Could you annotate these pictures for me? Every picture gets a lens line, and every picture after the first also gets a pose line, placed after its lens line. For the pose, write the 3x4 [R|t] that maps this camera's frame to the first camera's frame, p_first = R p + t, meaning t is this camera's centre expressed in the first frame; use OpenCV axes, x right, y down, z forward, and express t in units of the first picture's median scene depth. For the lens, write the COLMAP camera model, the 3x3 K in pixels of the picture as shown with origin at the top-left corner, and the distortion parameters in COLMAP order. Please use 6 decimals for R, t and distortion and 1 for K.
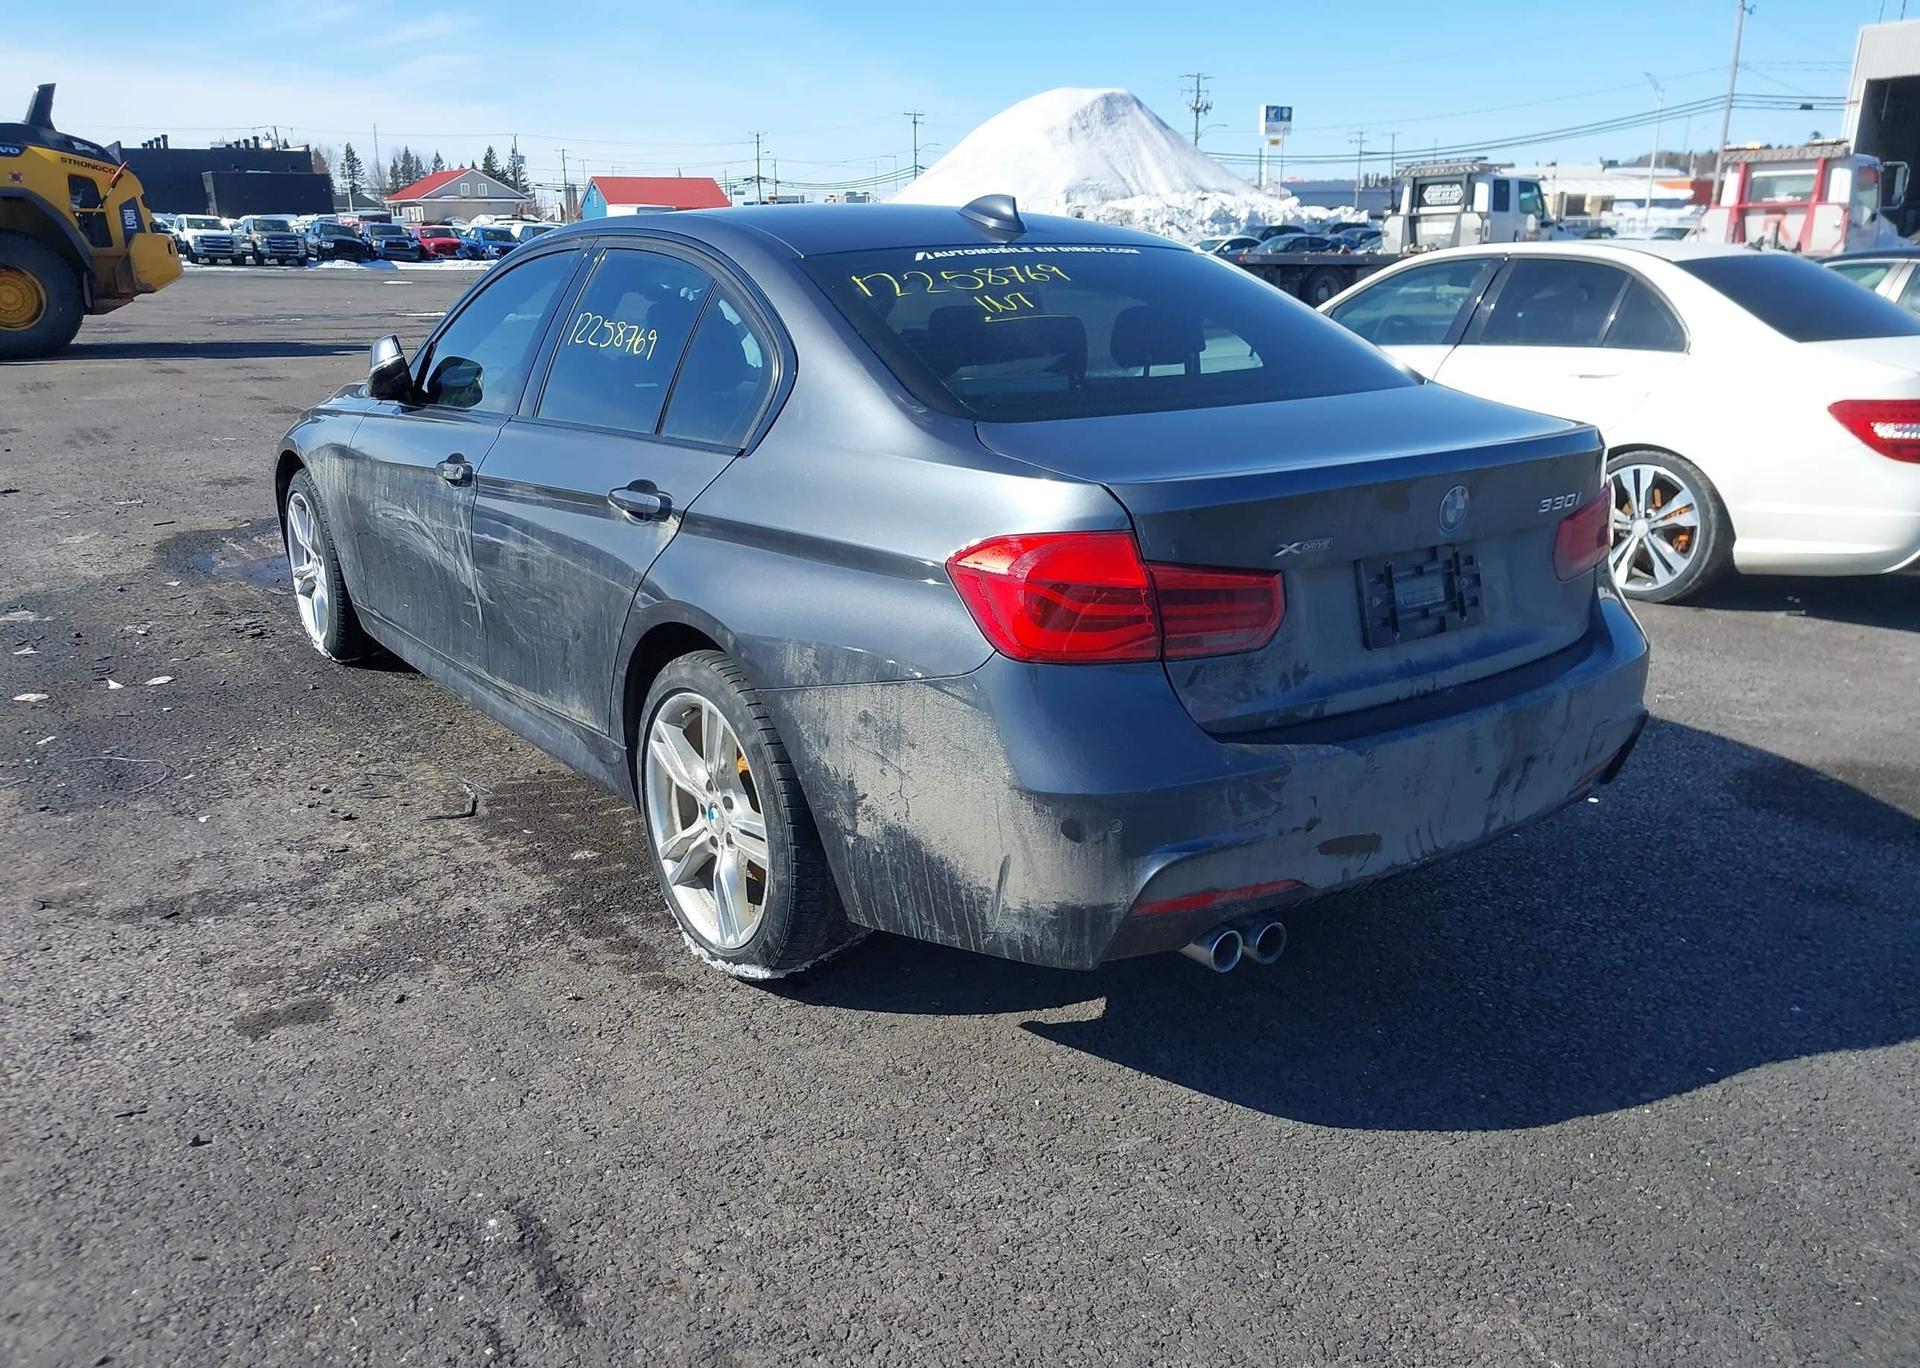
lens RADIAL K [[1601.2, 0, 911.2], [0, 1601.2, 656.6], [0, 0, 1]] dist [0.090739, -0.119304]
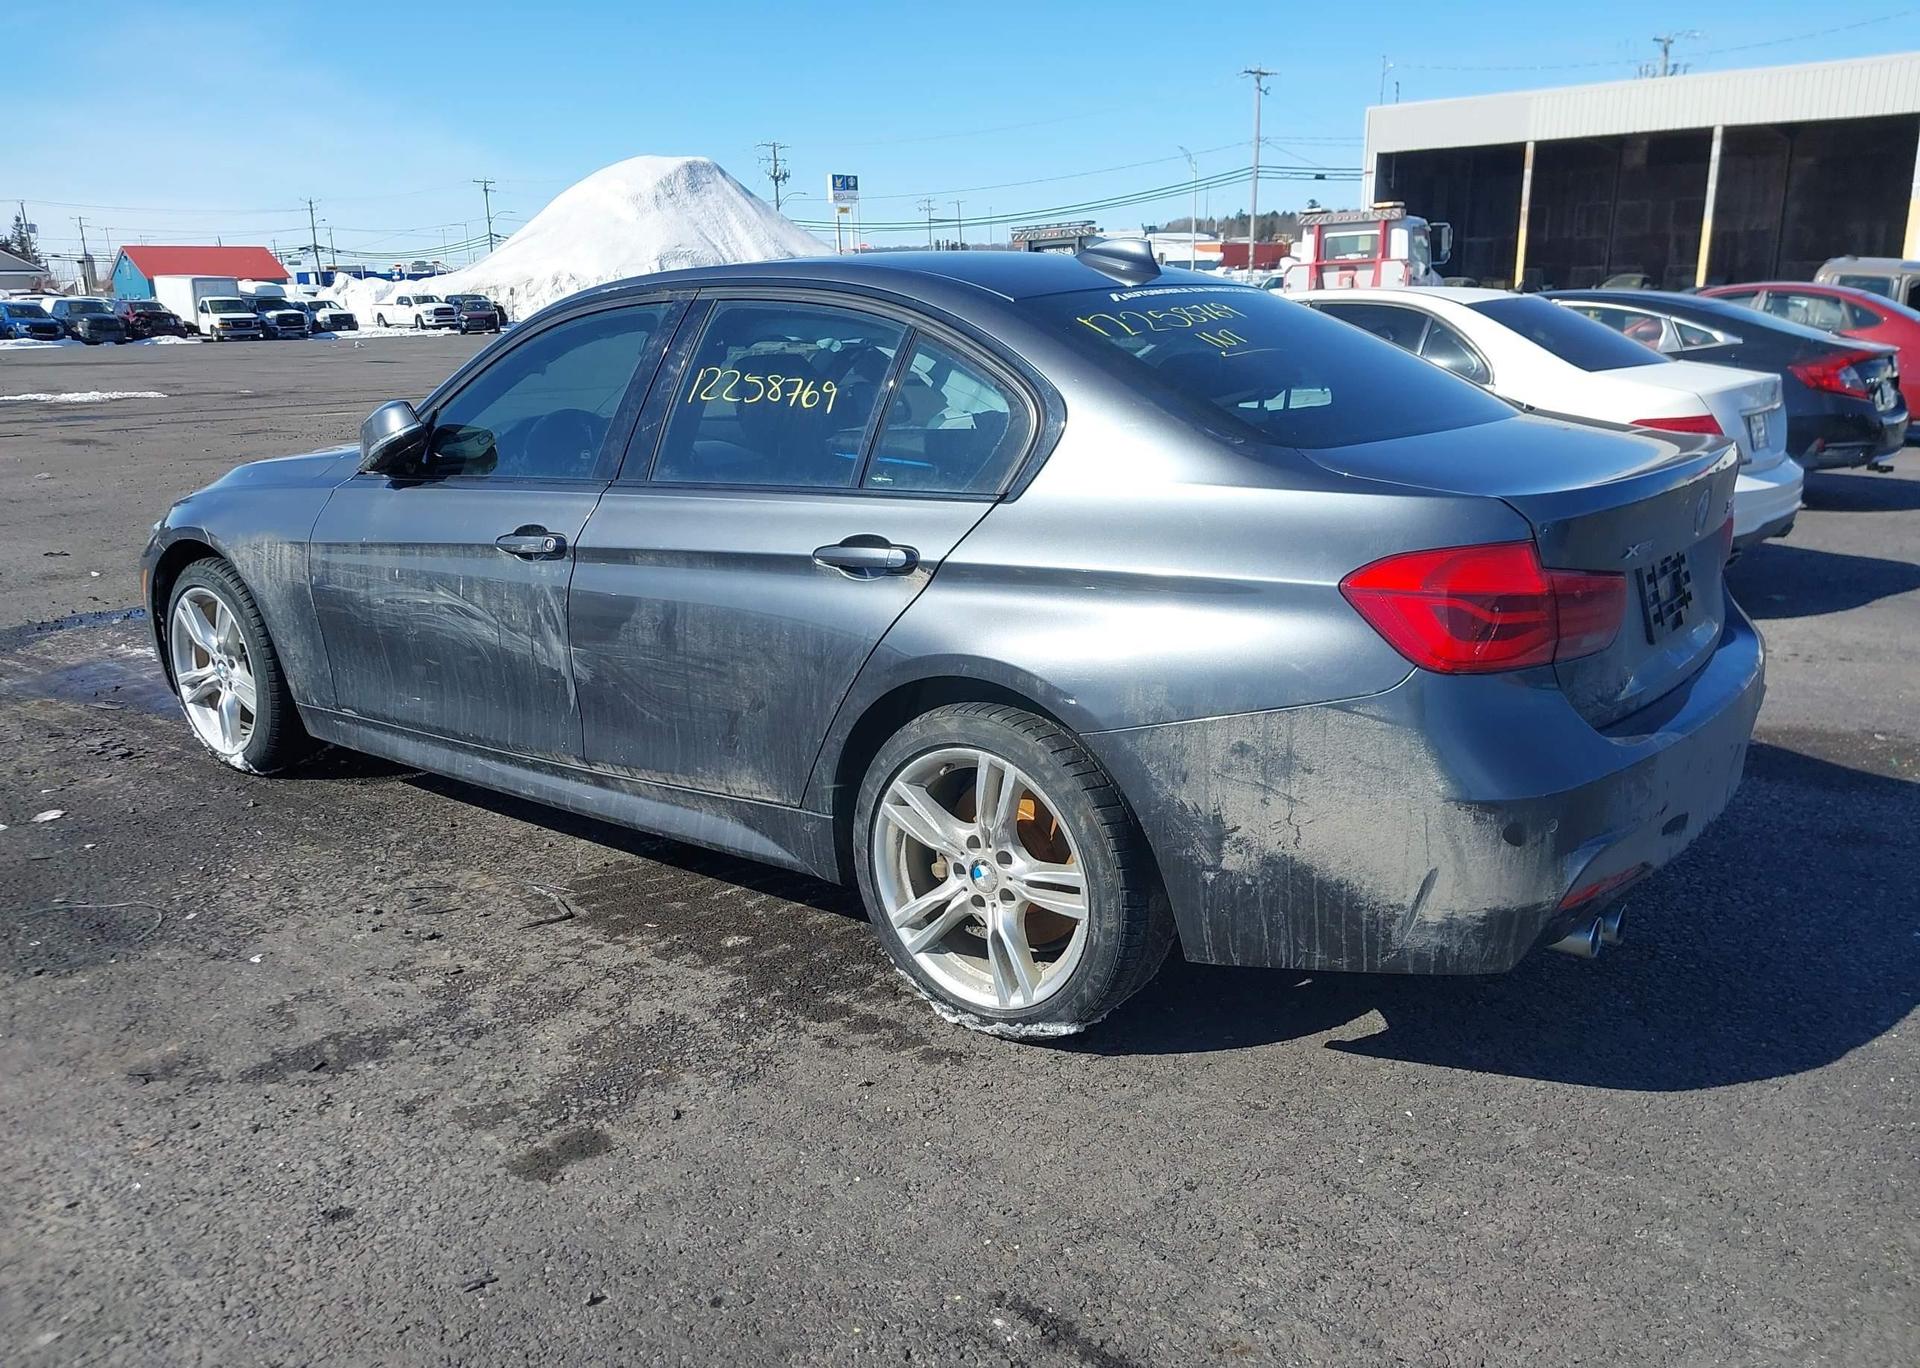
lens RADIAL K [[1601.2, 0, 911.2], [0, 1601.2, 656.6], [0, 0, 1]] dist [0.090739, -0.119304]
pose [[0.960541, -0.078088, 0.266951, -0.365171], [0.088558, 0.995694, -0.027390, -0.007129], [-0.263663, 0.049950, 0.963321, 0.070403]]
